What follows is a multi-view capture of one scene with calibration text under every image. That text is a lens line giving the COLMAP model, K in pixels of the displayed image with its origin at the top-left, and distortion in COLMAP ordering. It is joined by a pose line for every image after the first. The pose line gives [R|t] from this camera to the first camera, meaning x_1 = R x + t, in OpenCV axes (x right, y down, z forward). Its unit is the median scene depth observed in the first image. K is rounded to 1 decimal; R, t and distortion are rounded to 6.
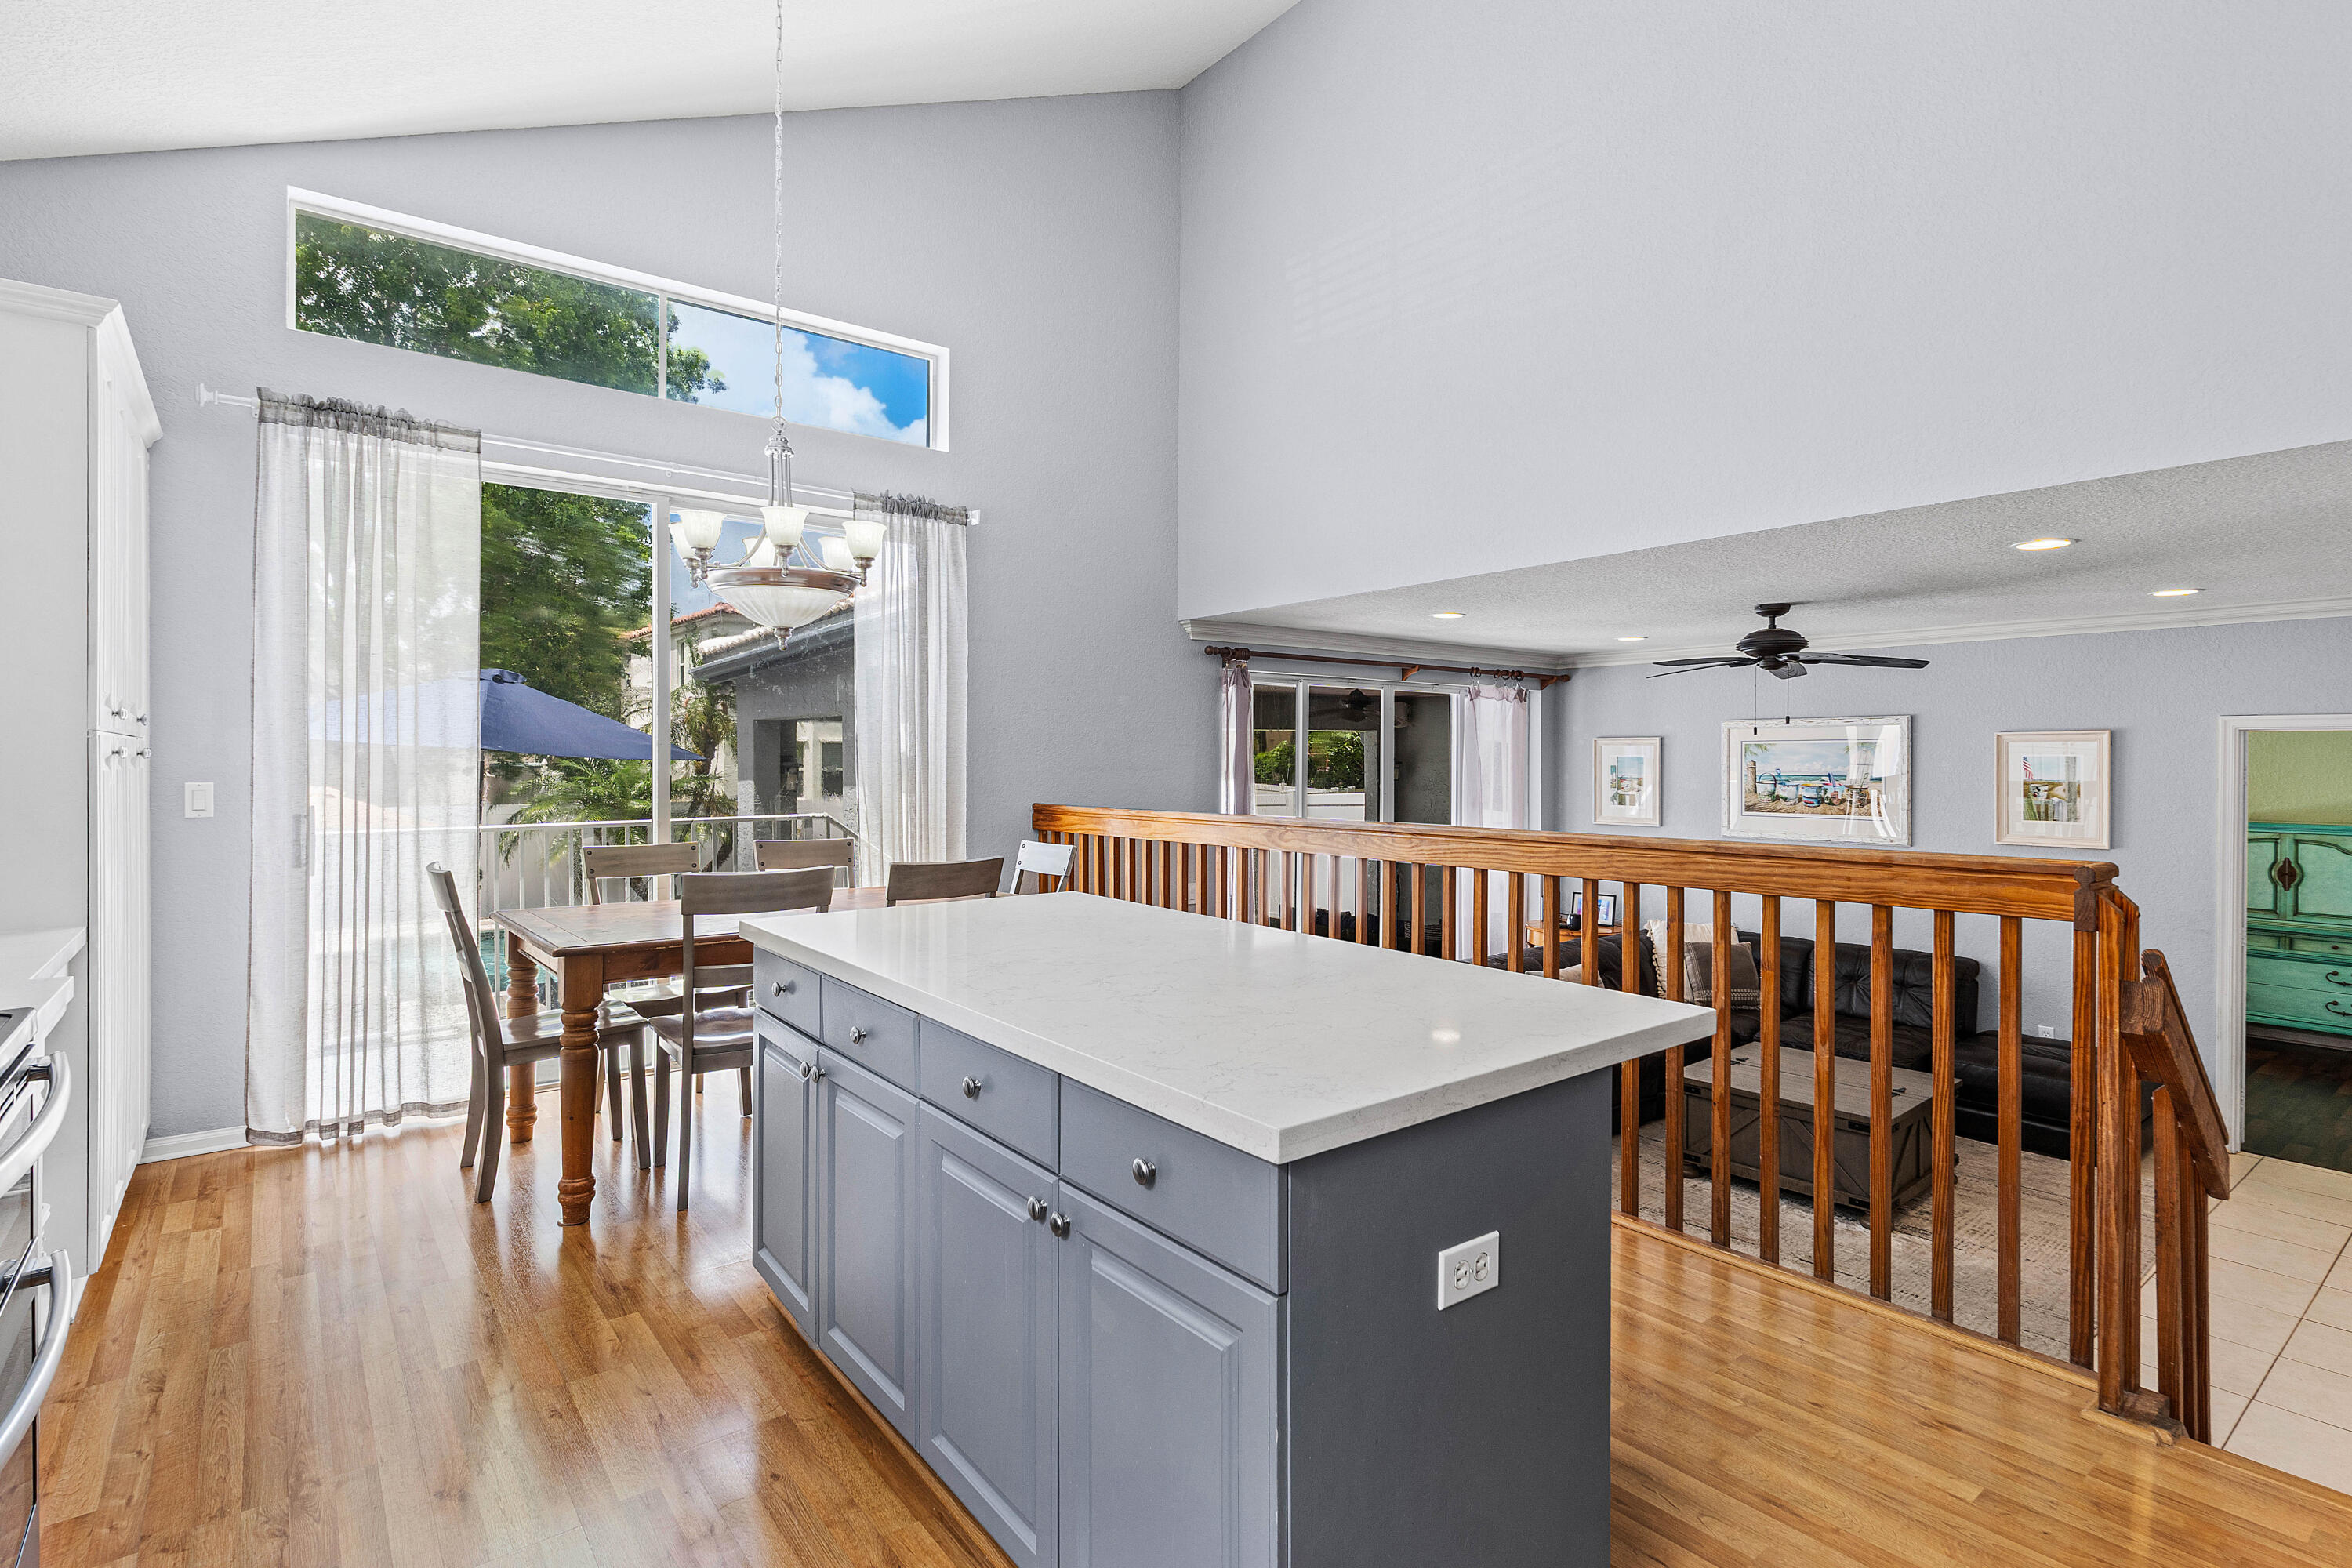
lens RADIAL K [[1151.9, 0, 1182.0], [0, 1151.9, 792.5], [0, 0, 1]] dist [-0.003461, 0.002261]
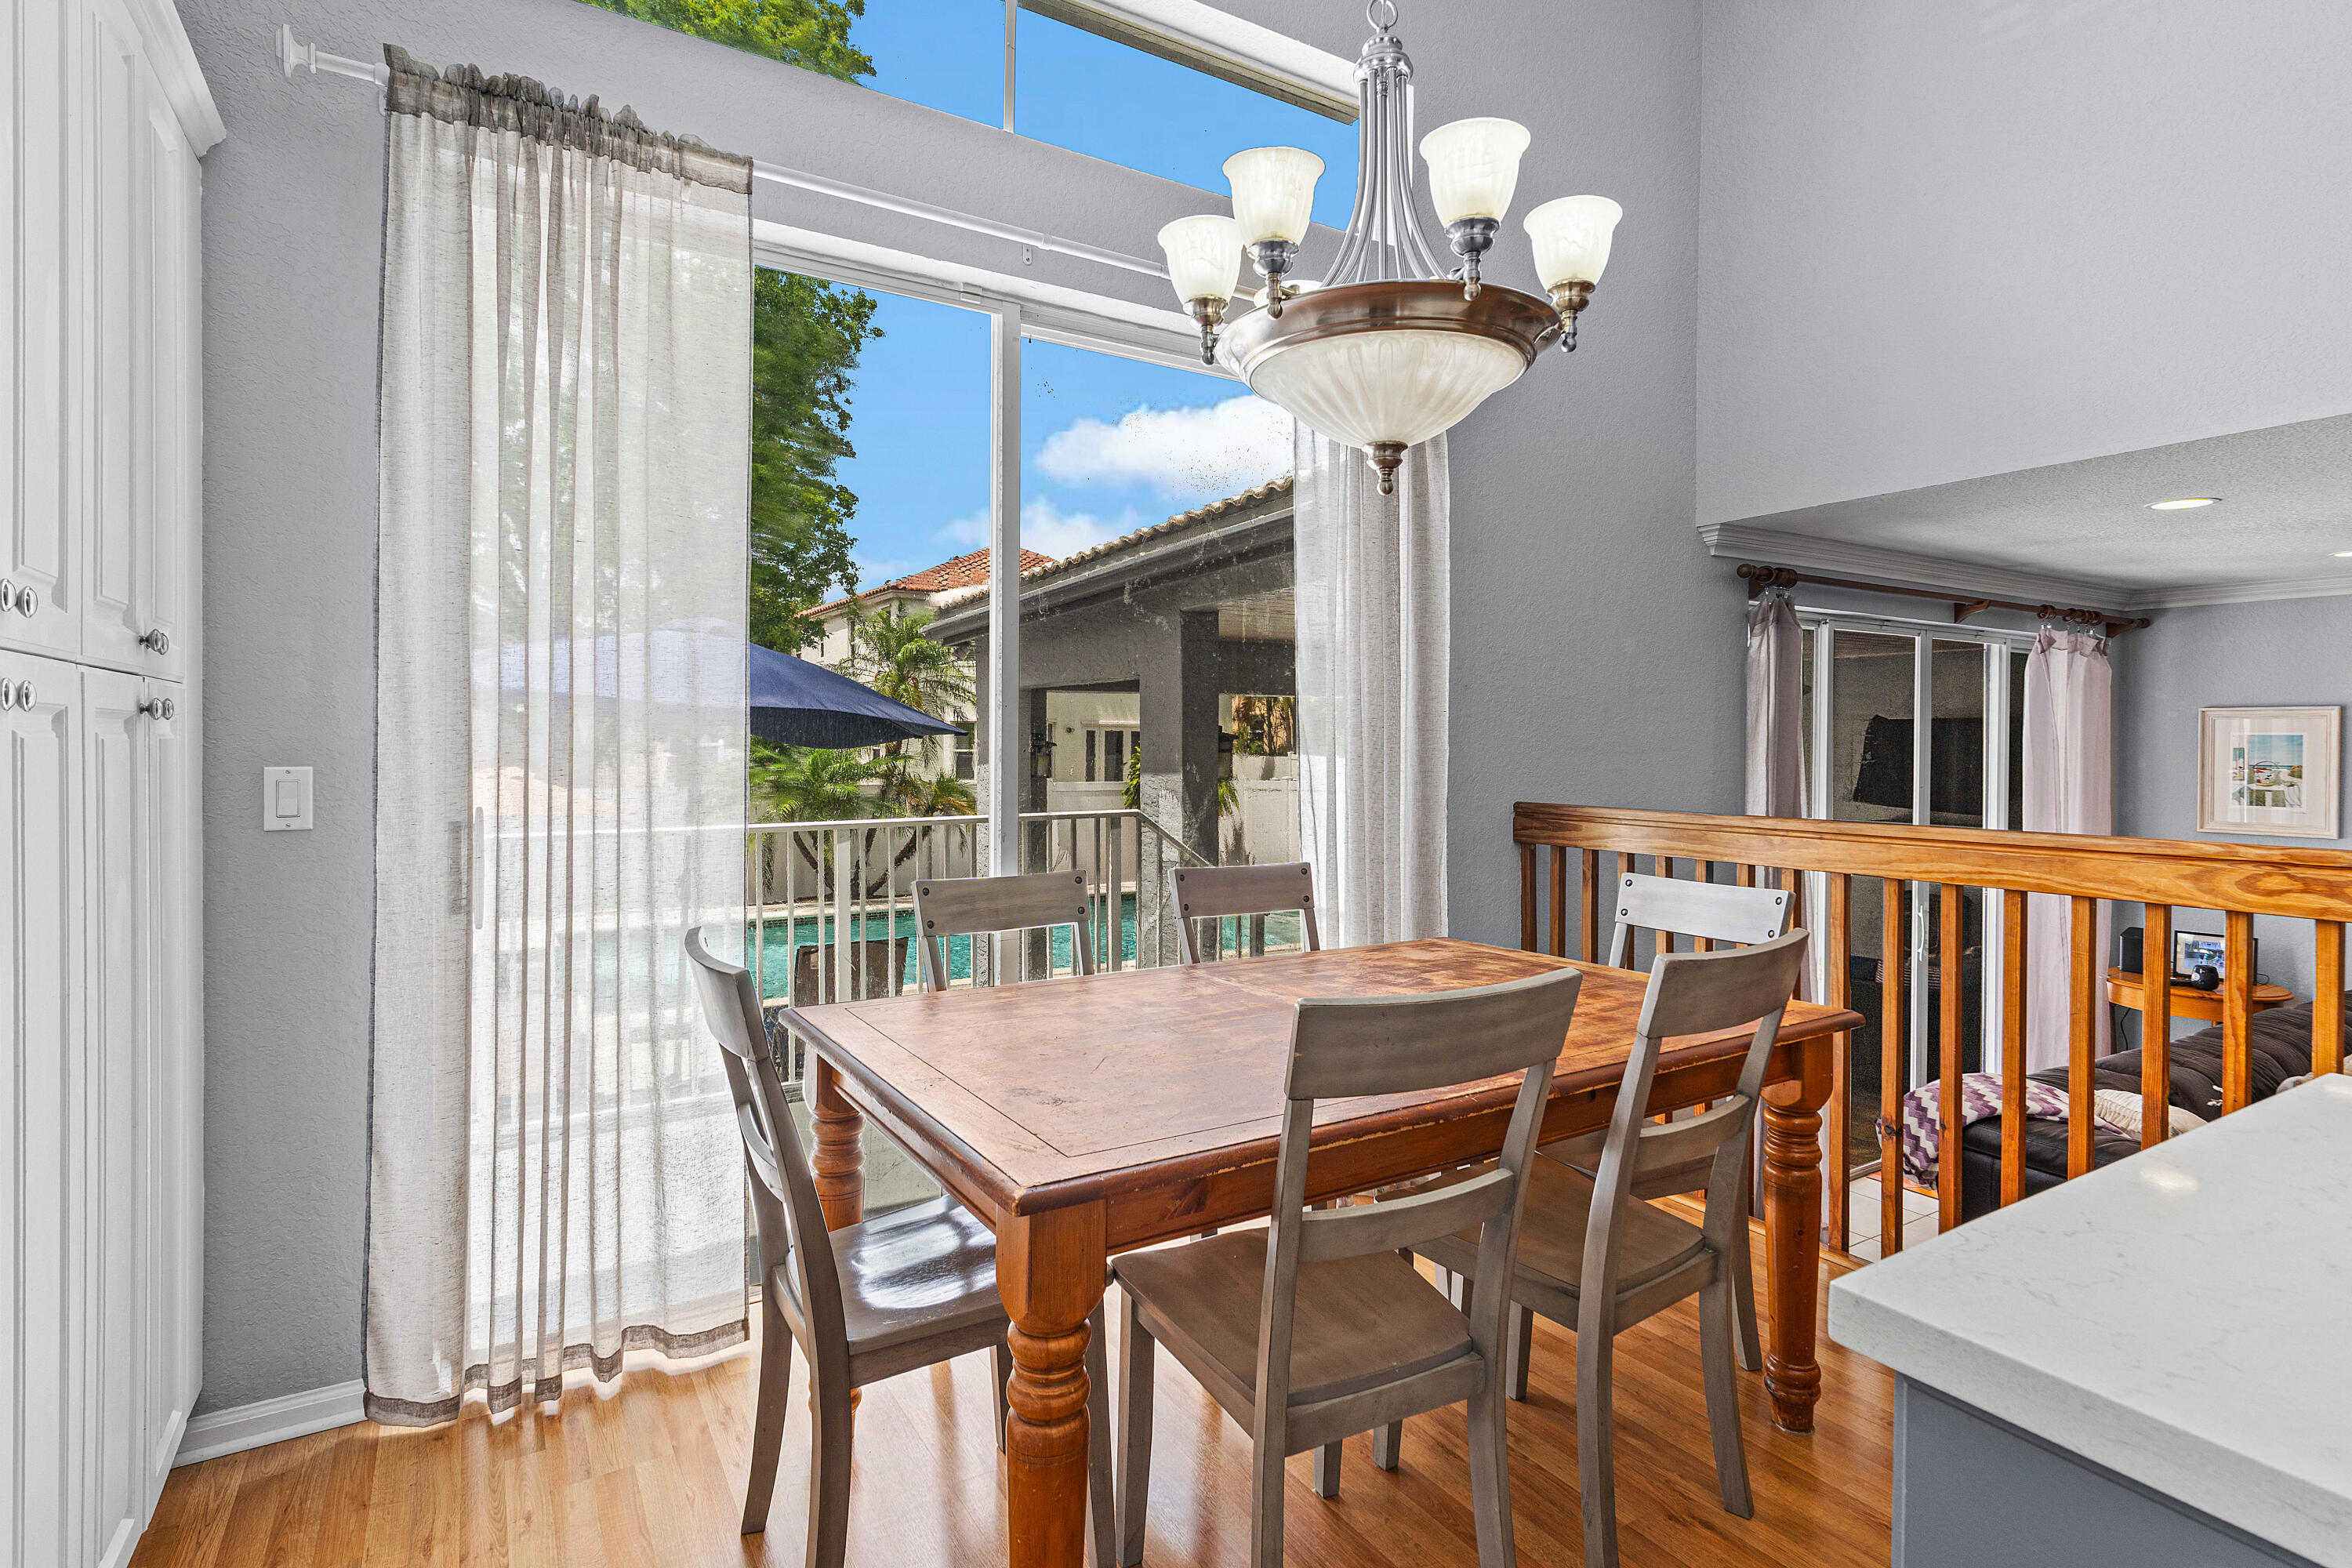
lens RADIAL K [[1151.9, 0, 1185.1], [0, 1151.9, 783.7], [0, 0, 1]] dist [-0.003461, 0.002261]
pose [[0.992488, 0.010269, -0.121912, -0.328883], [-0.008799, 0.999882, 0.012592, -0.009672], [0.122027, -0.011425, 0.992461, 0.462283]]
